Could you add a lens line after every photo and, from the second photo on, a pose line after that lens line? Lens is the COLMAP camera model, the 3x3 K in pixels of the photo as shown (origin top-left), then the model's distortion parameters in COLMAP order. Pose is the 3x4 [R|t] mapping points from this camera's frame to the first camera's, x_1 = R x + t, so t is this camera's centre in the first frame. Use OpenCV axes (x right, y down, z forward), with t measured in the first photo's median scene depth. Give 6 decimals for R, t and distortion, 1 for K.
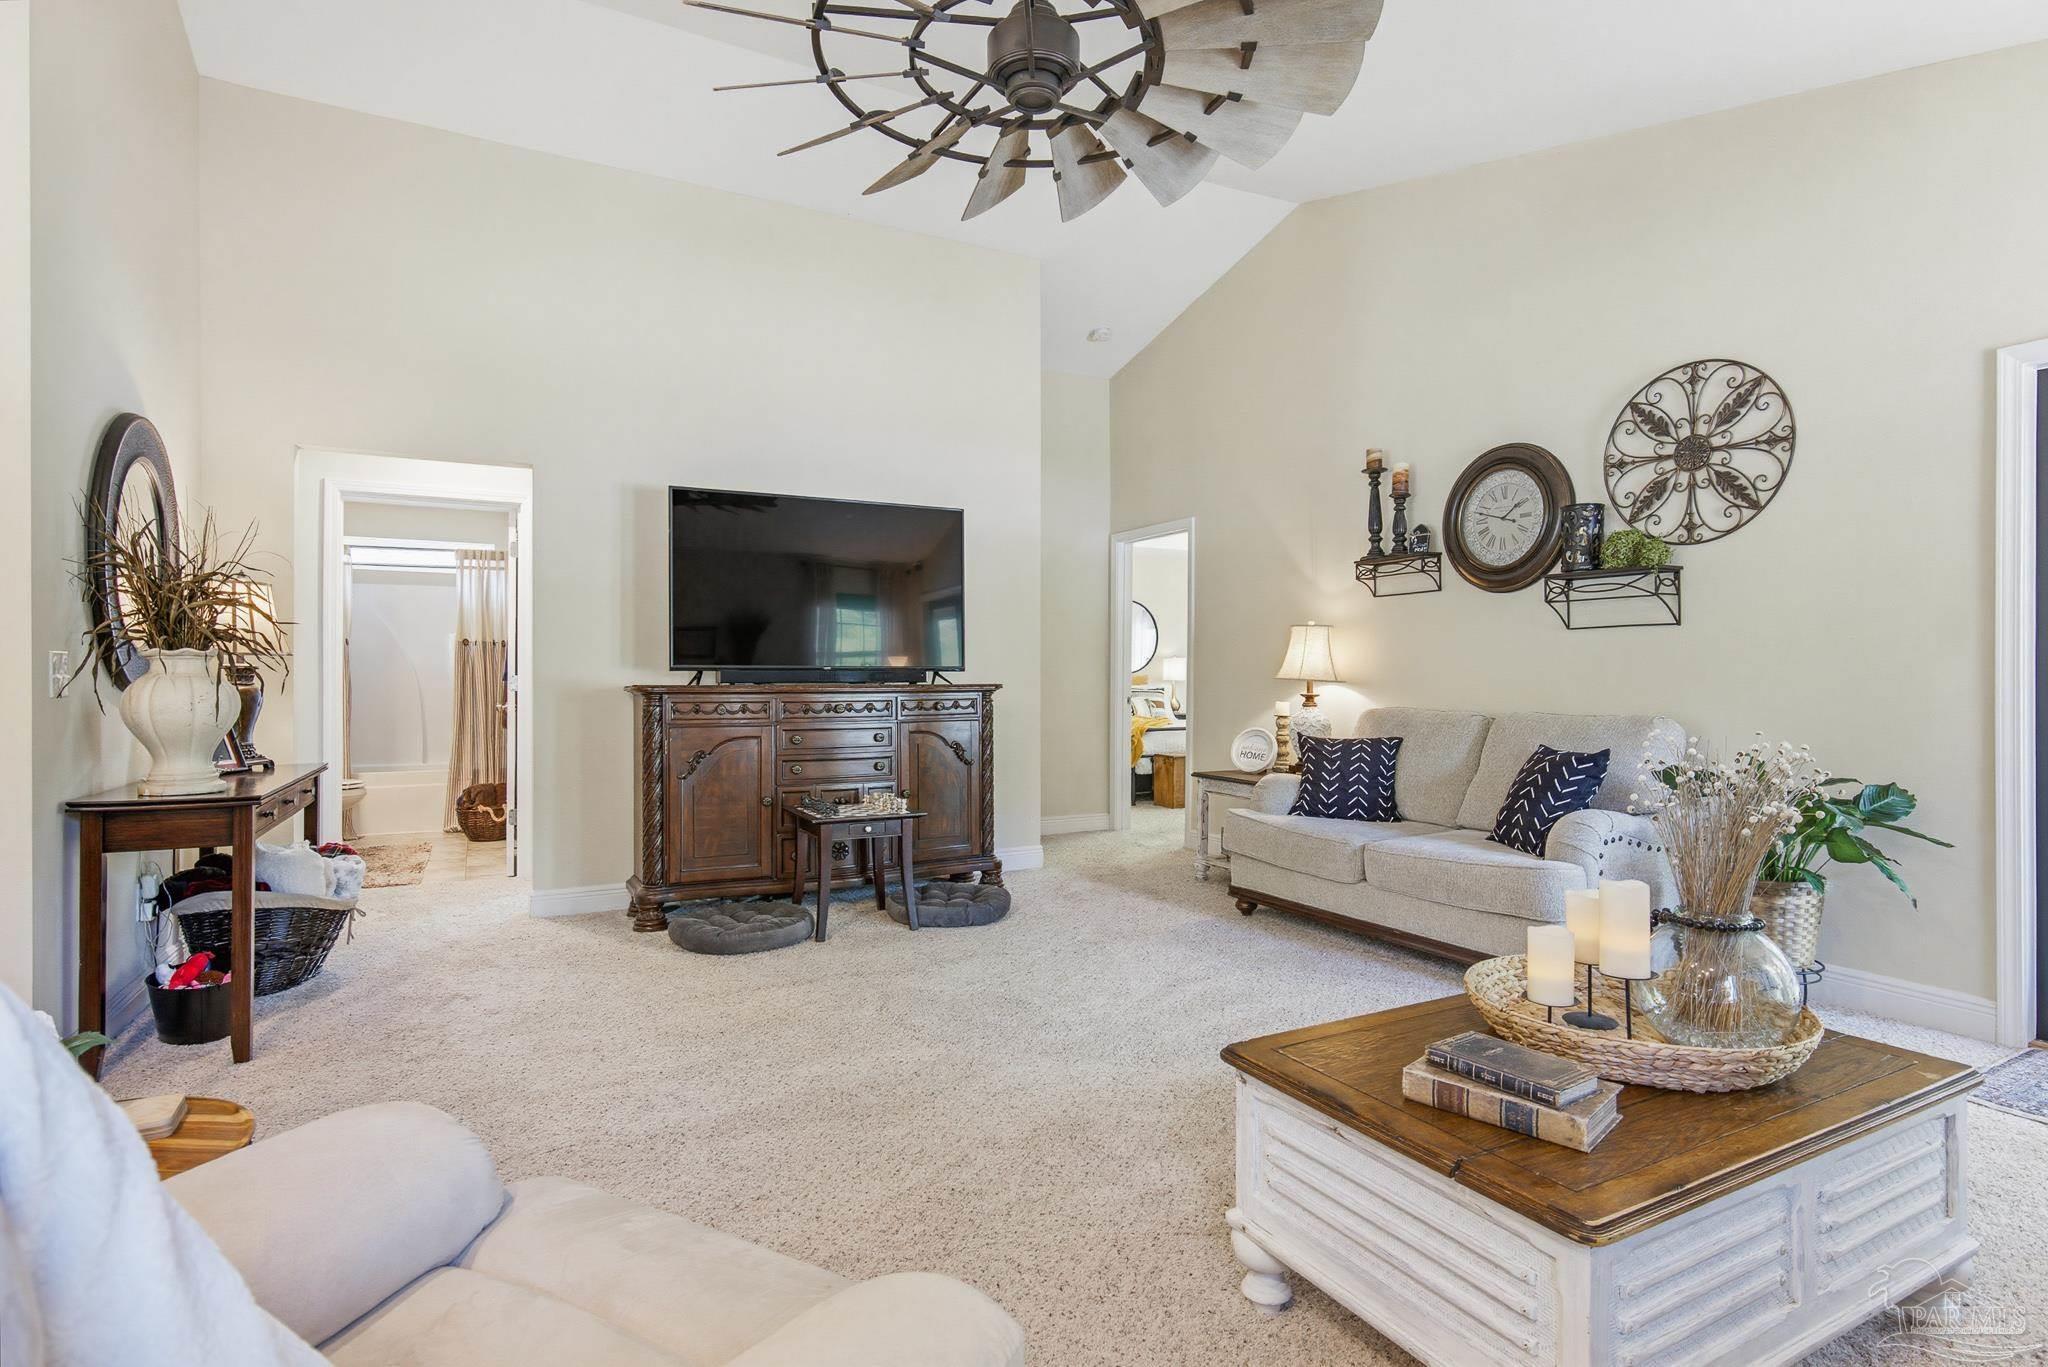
lens RADIAL K [[1026.1, 0, 1025.9], [0, 1026.1, 678.7], [0, 0, 1]] dist [0.000095, 0.000139]
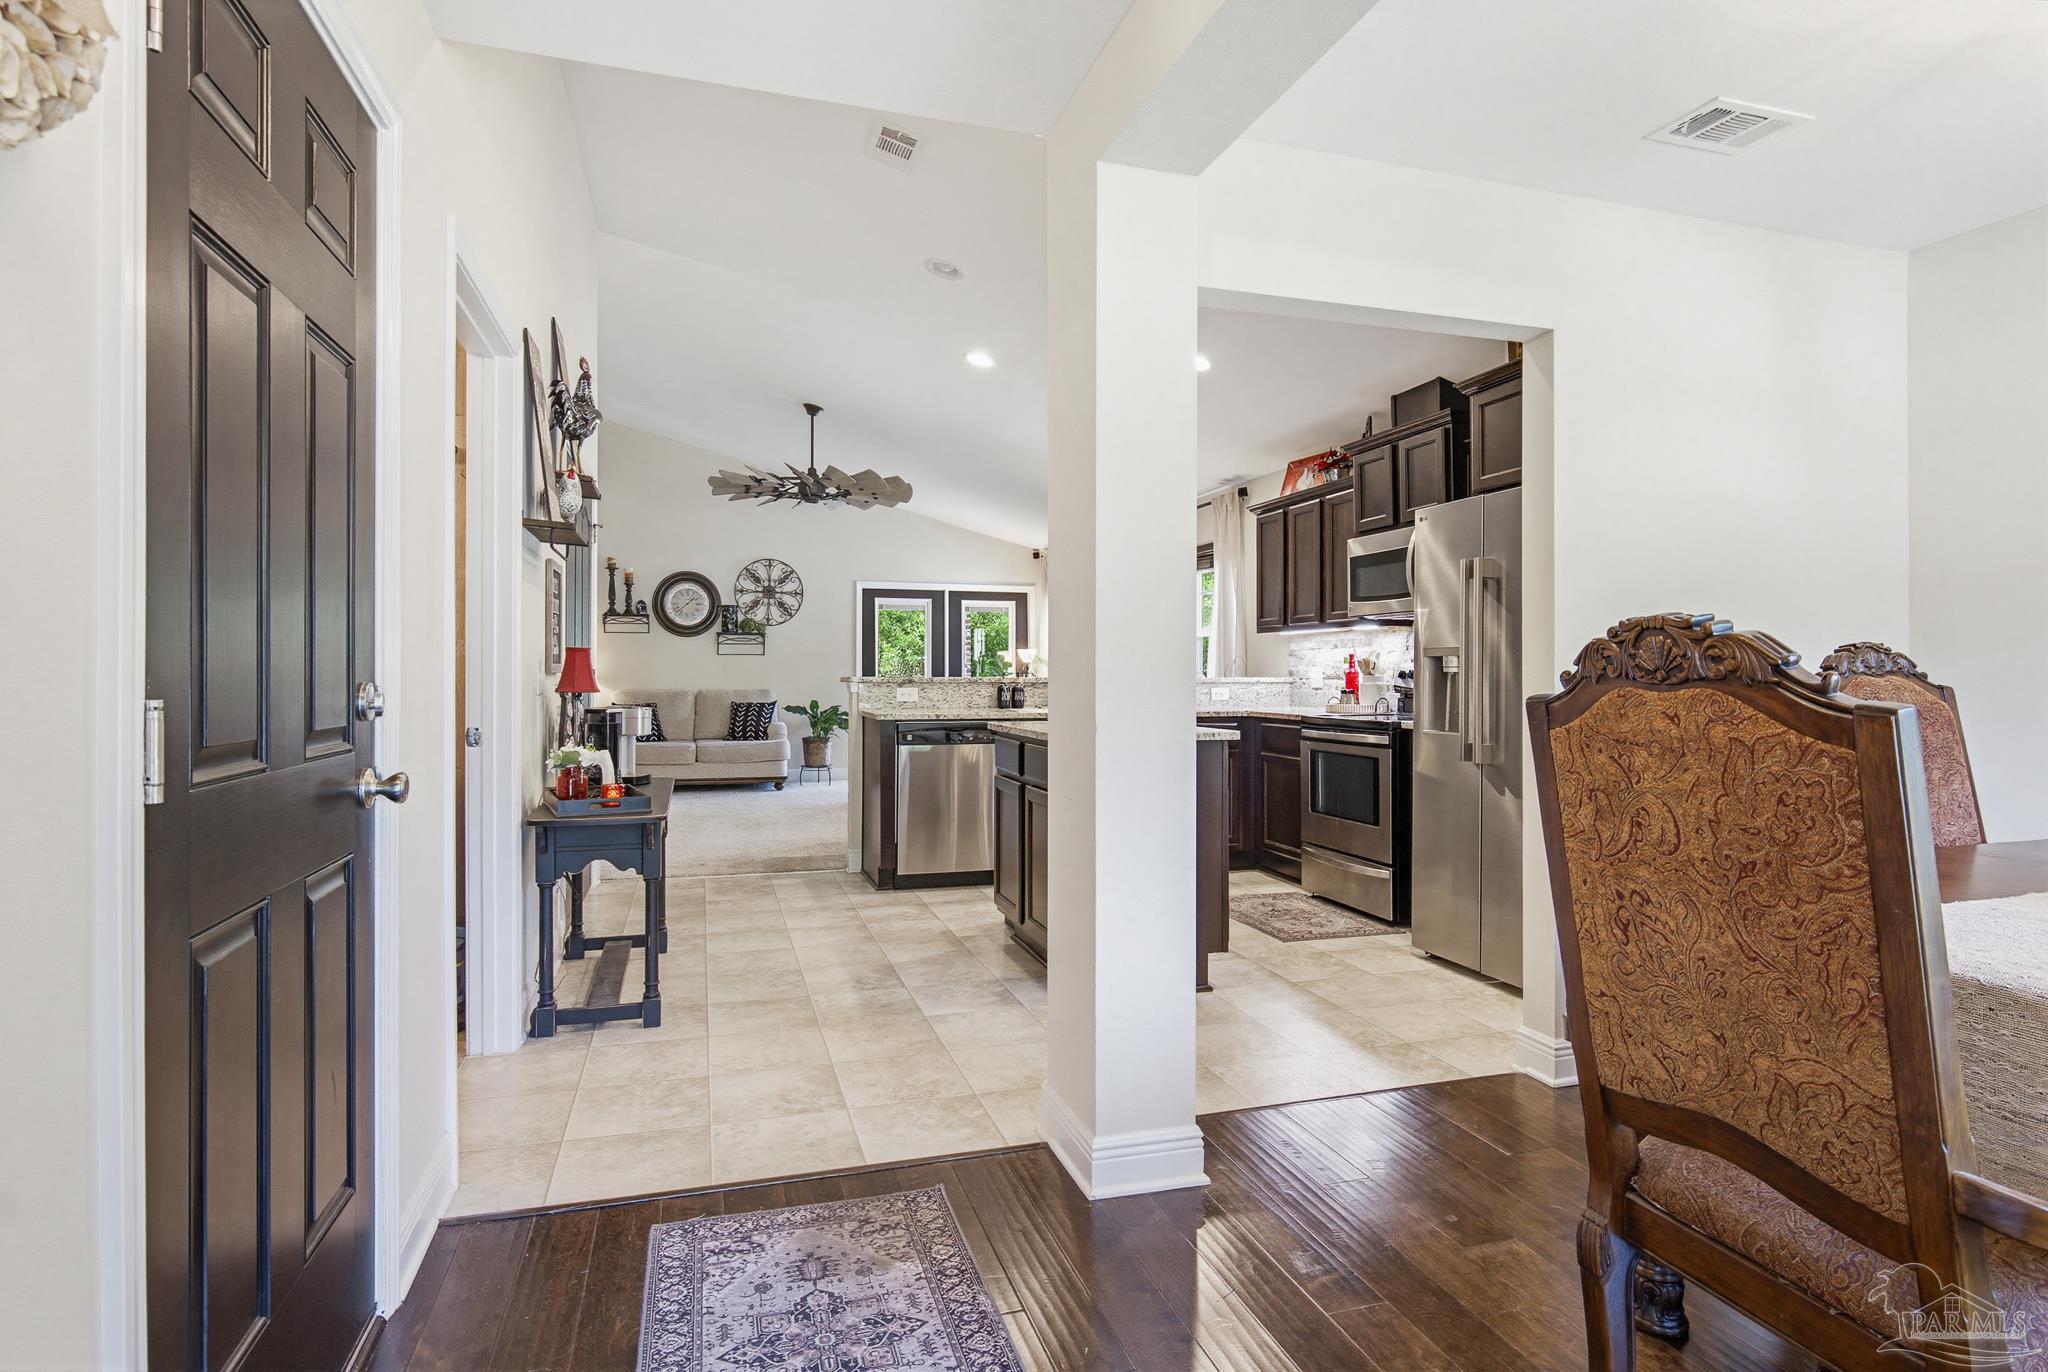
lens RADIAL K [[1057.0, 0, 1032.1], [0, 1057.0, 673.2], [0, 0, 1]] dist [-0.005676, -0.000064]
pose [[0.187560, -0.000490, 0.982253, -1.548967], [0.001233, 0.999999, 0.000264, -0.004133], [-0.982252, 0.001161, 0.187560, -0.164347]]
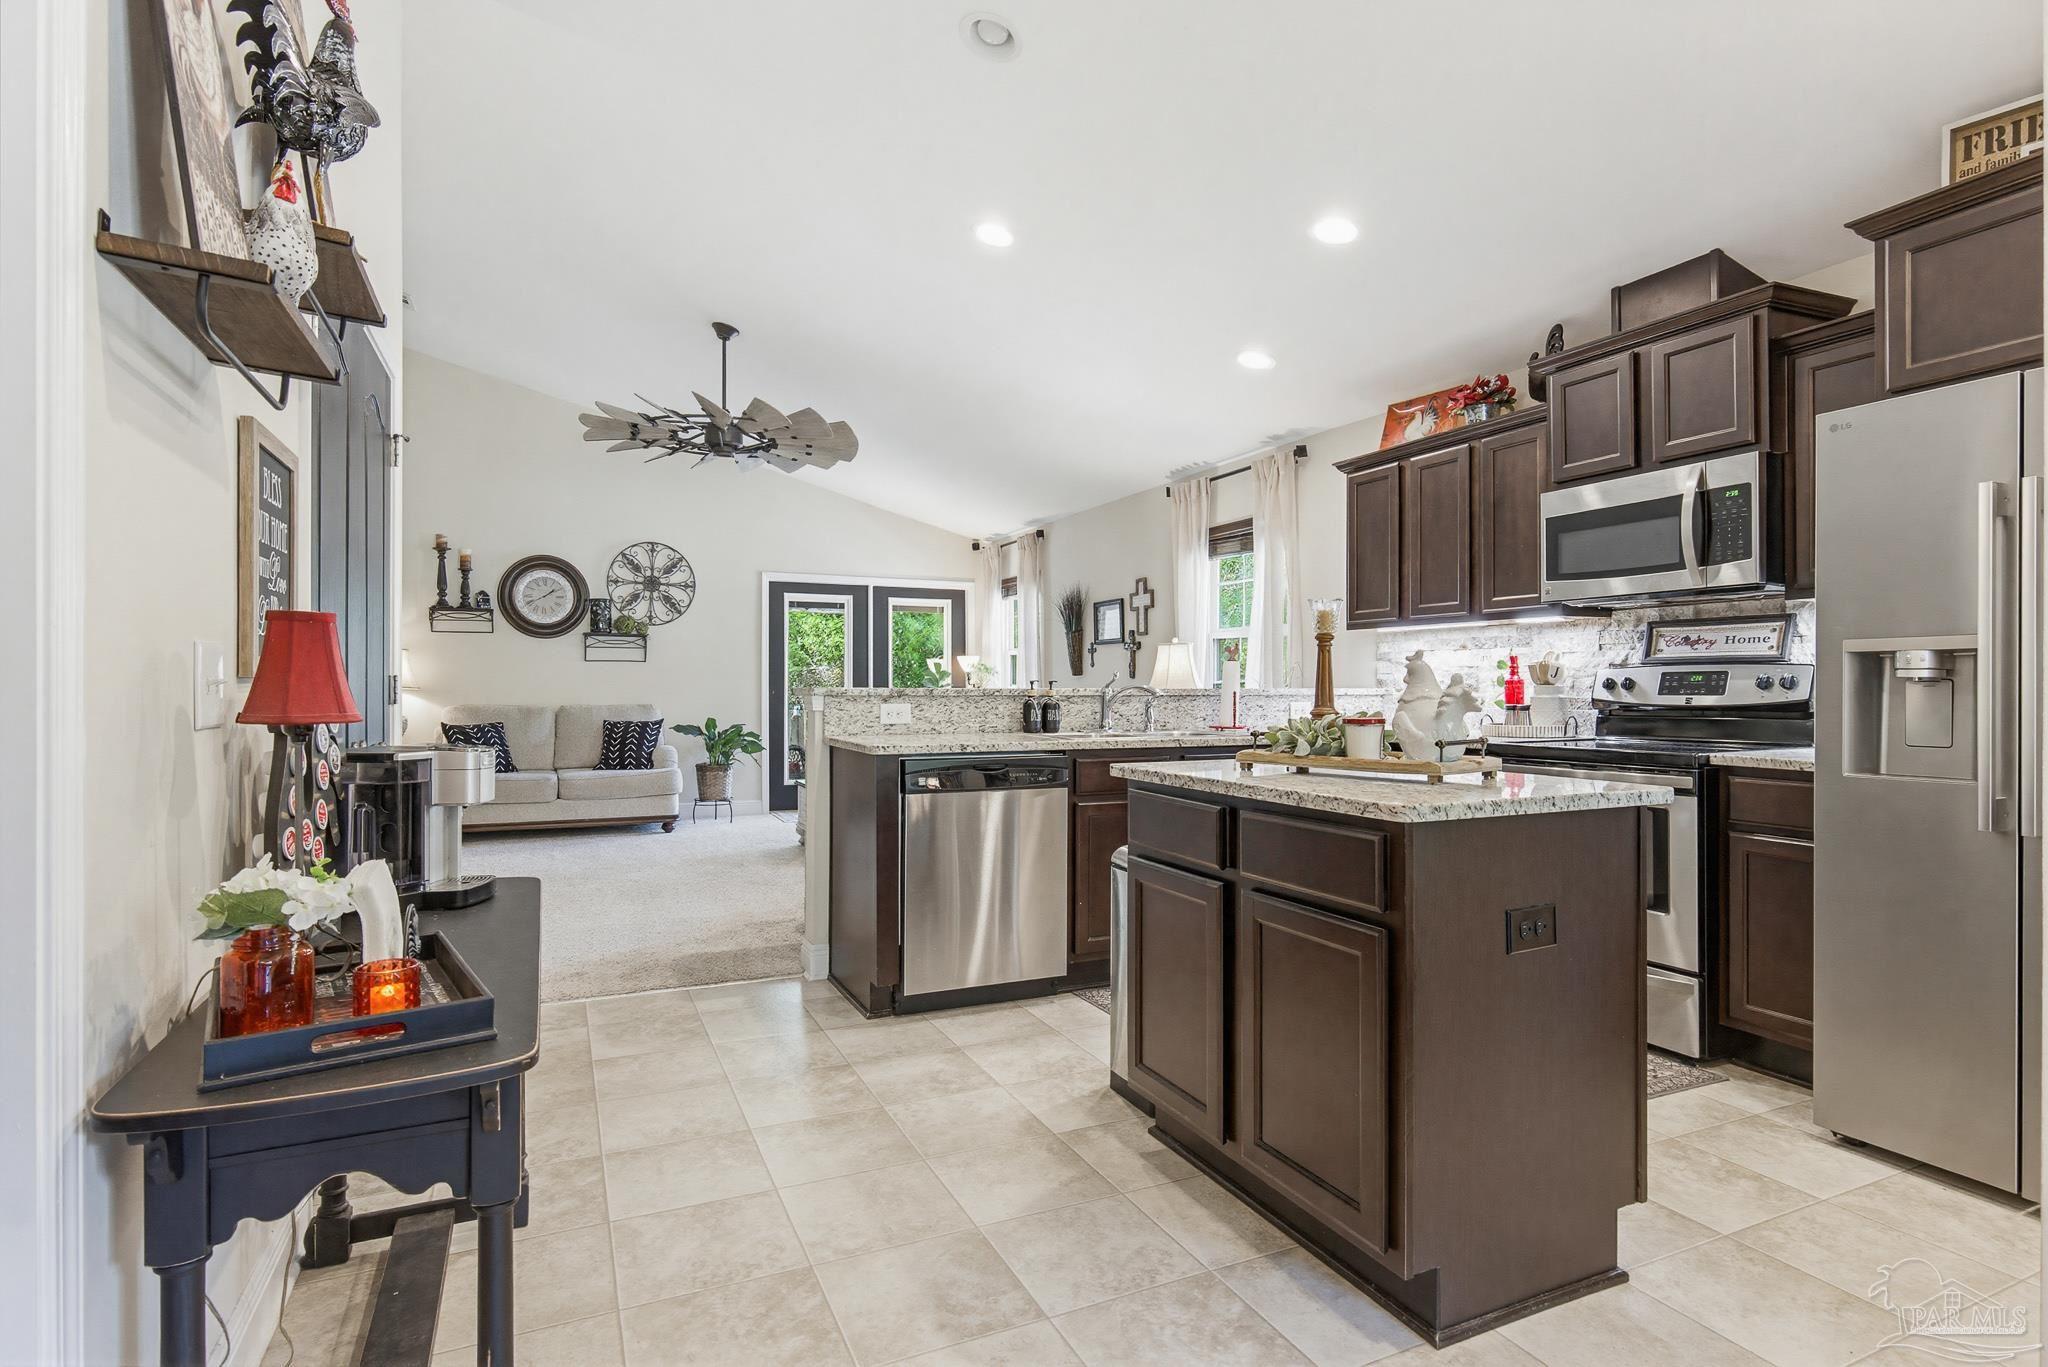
lens RADIAL K [[1026.1, 0, 1036.8], [0, 1026.1, 686.5], [0, 0, 1]] dist [0.000095, 0.000139]
pose [[0.049931, -0.001119, 0.998752, -1.175823], [0.001642, 0.999998, 0.001039, -0.001340], [-0.998751, 0.001588, 0.049933, 0.056208]]
